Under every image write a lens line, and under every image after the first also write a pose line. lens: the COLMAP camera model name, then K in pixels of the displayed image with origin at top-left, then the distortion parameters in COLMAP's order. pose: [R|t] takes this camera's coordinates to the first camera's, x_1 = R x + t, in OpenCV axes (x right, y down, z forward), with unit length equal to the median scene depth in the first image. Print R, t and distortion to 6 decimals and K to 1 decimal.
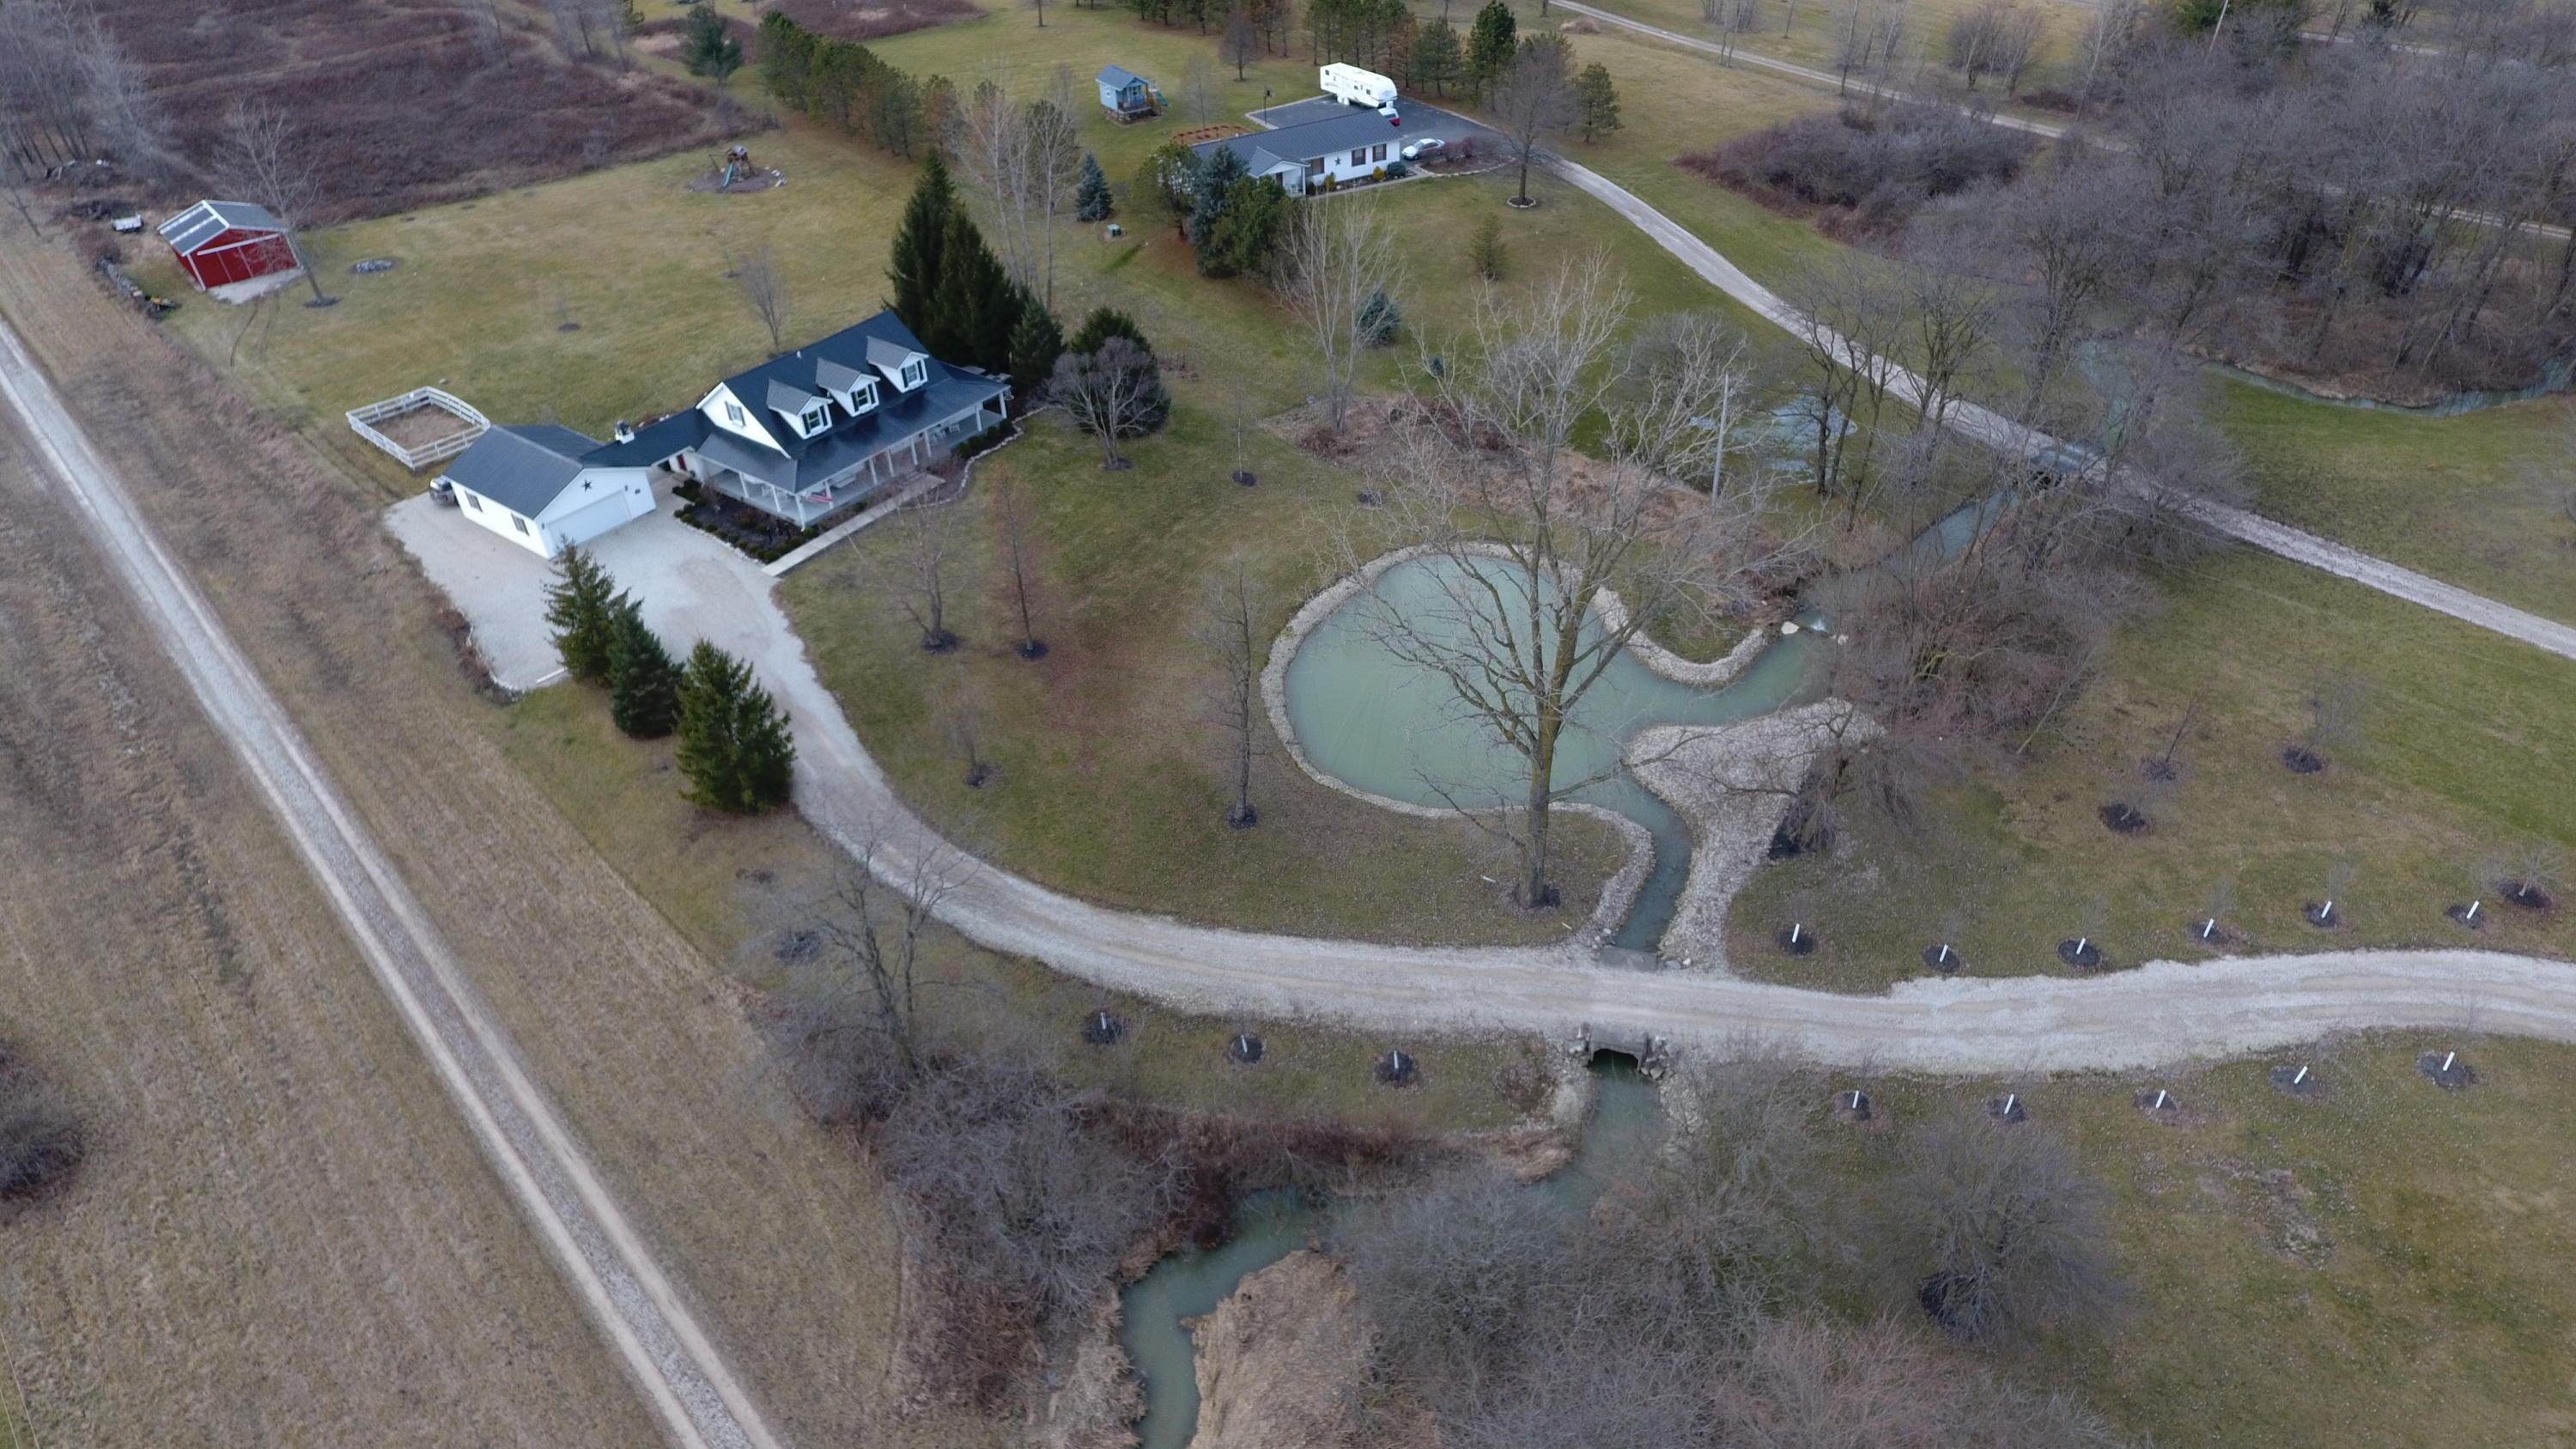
lens RADIAL K [[1502.5, 0, 1312.4], [0, 1502.5, 716.0], [0, 0, 1]] dist [0.000372, -0.002761]
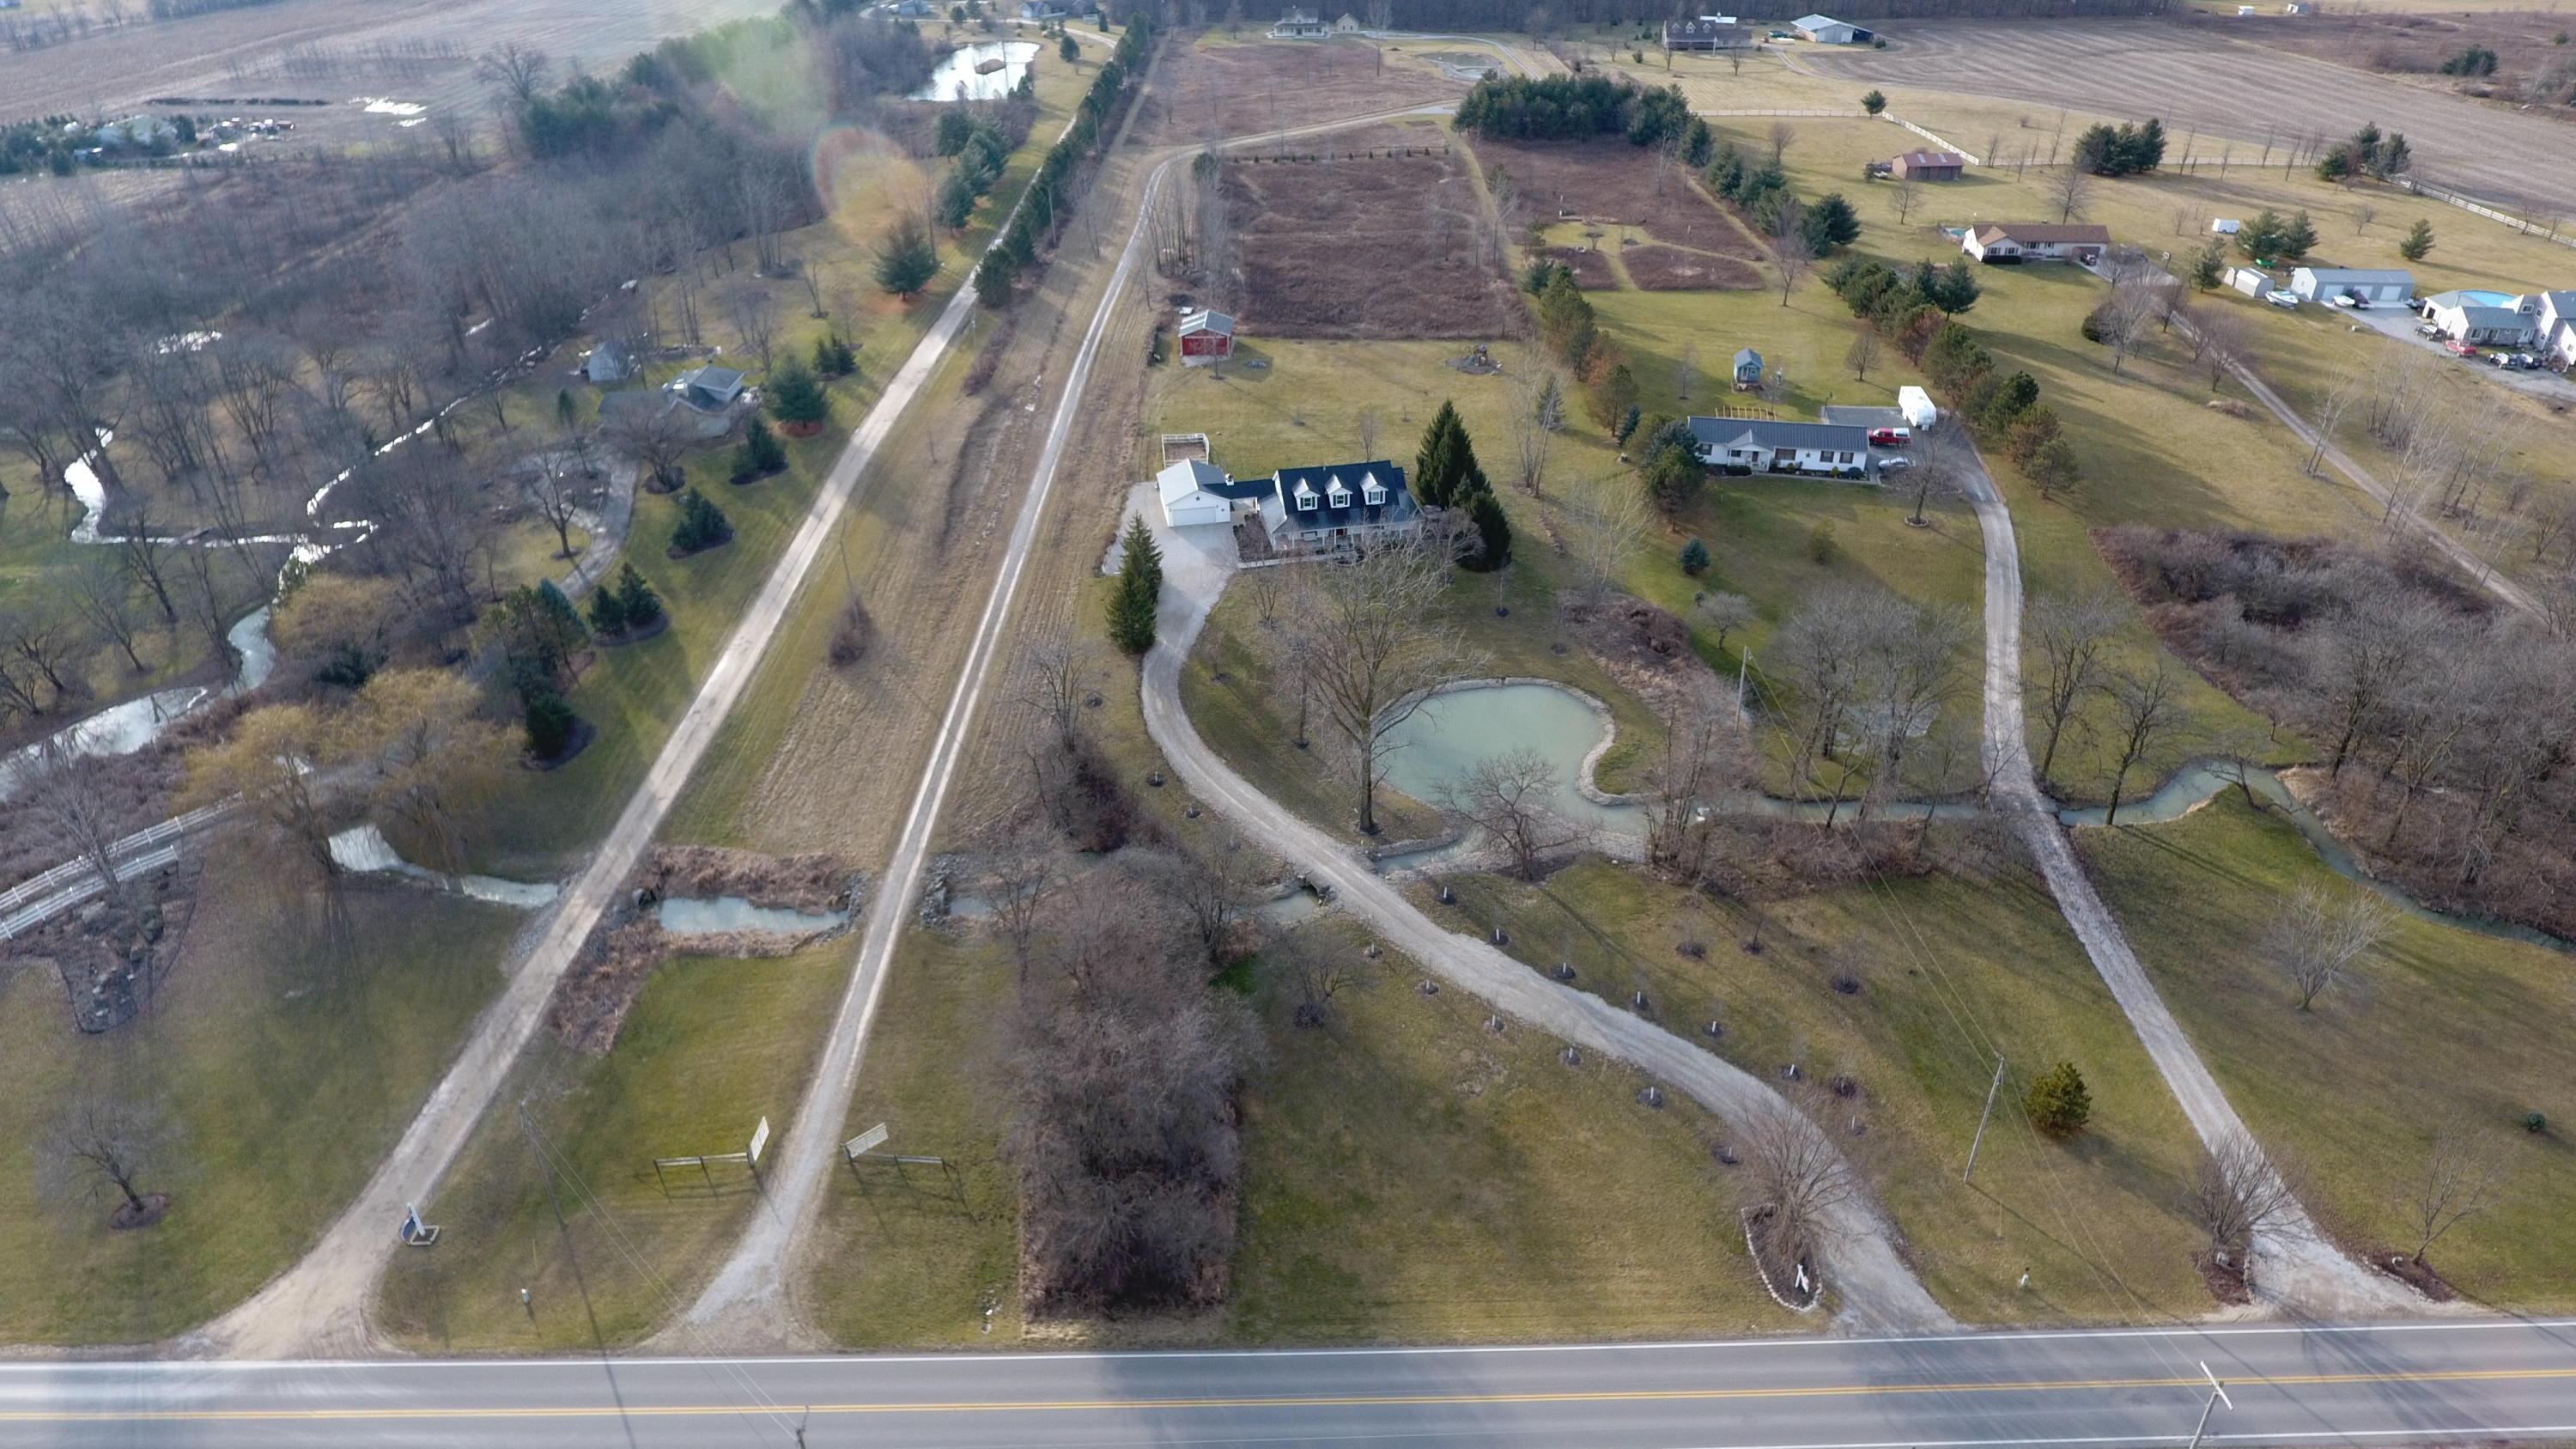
lens RADIAL K [[1502.5, 0, 1312.4], [0, 1502.5, 716.0], [0, 0, 1]] dist [0.000372, -0.002761]
pose [[0.726778, 0.367174, -0.580498, 0.896224], [-0.417932, 0.907074, 0.050492, -0.057836], [0.545094, 0.205912, 0.812695, -0.473458]]
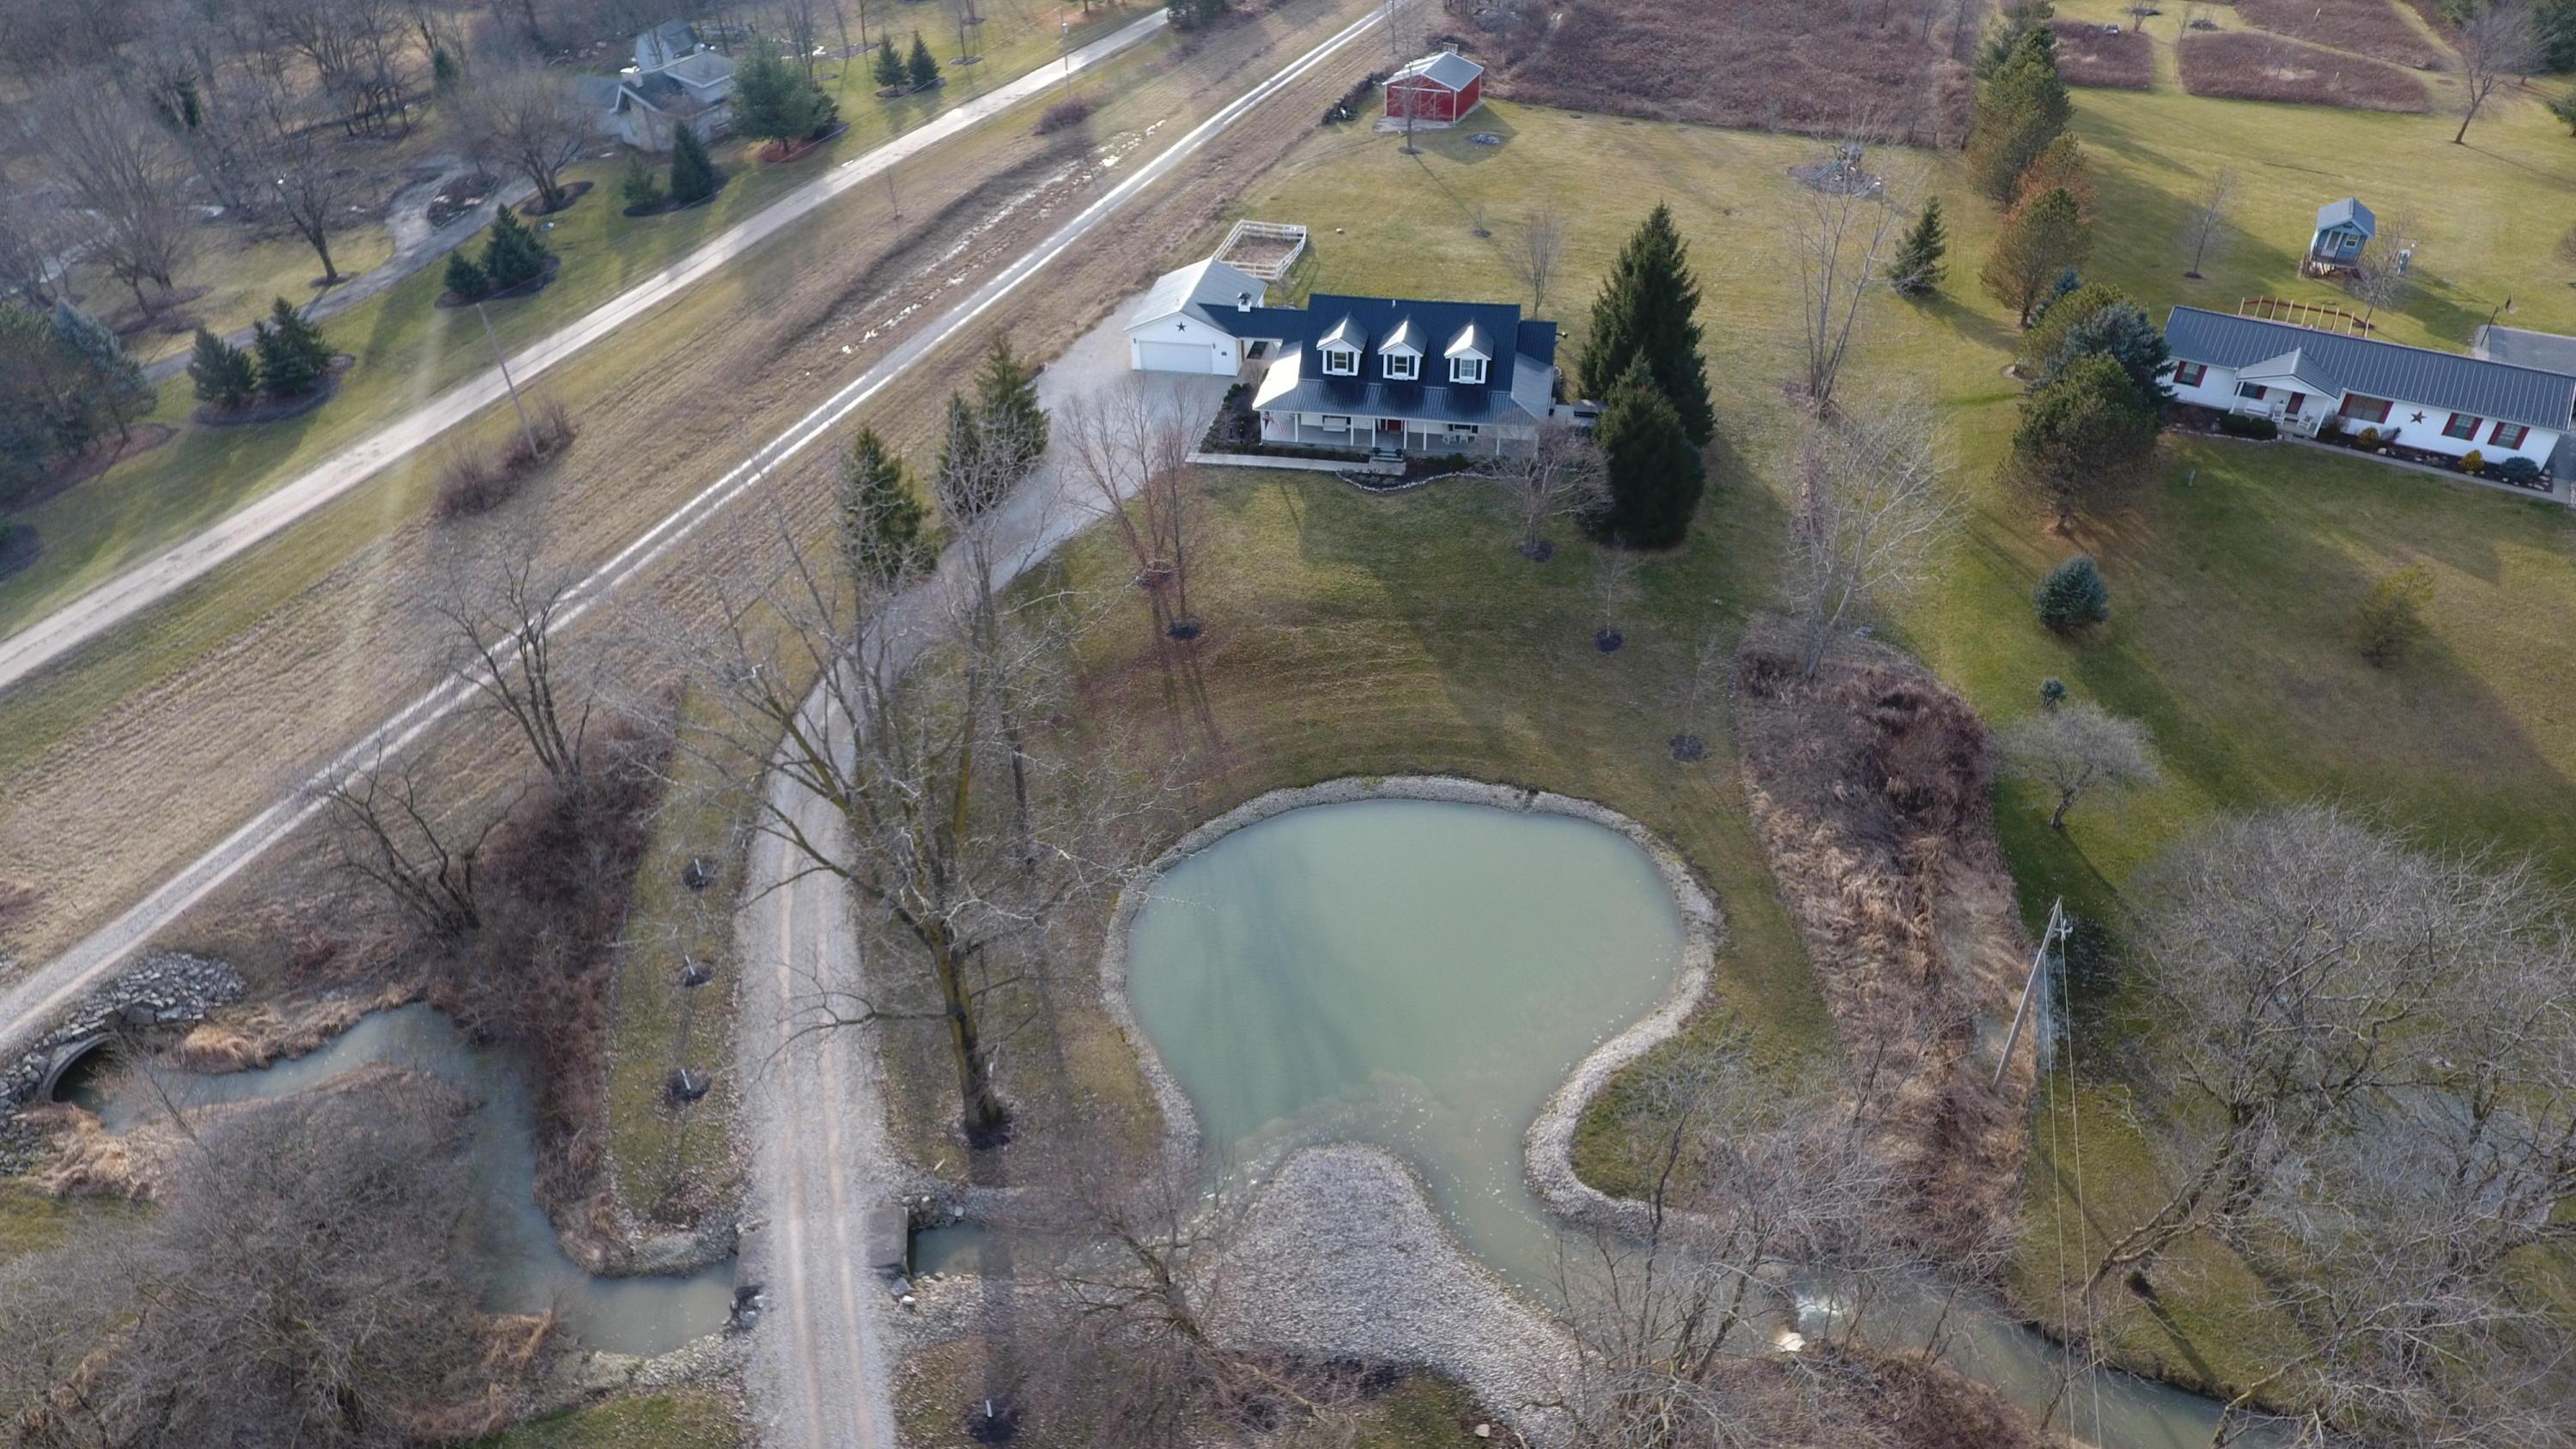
lens RADIAL K [[1502.5, 0, 1312.4], [0, 1502.5, 716.0], [0, 0, 1]] dist [0.000372, -0.002761]
pose [[0.440936, 0.552318, -0.707474, 0.536382], [-0.541571, 0.792299, 0.281004, -0.299430], [0.715735, 0.259243, 0.648473, 0.420709]]
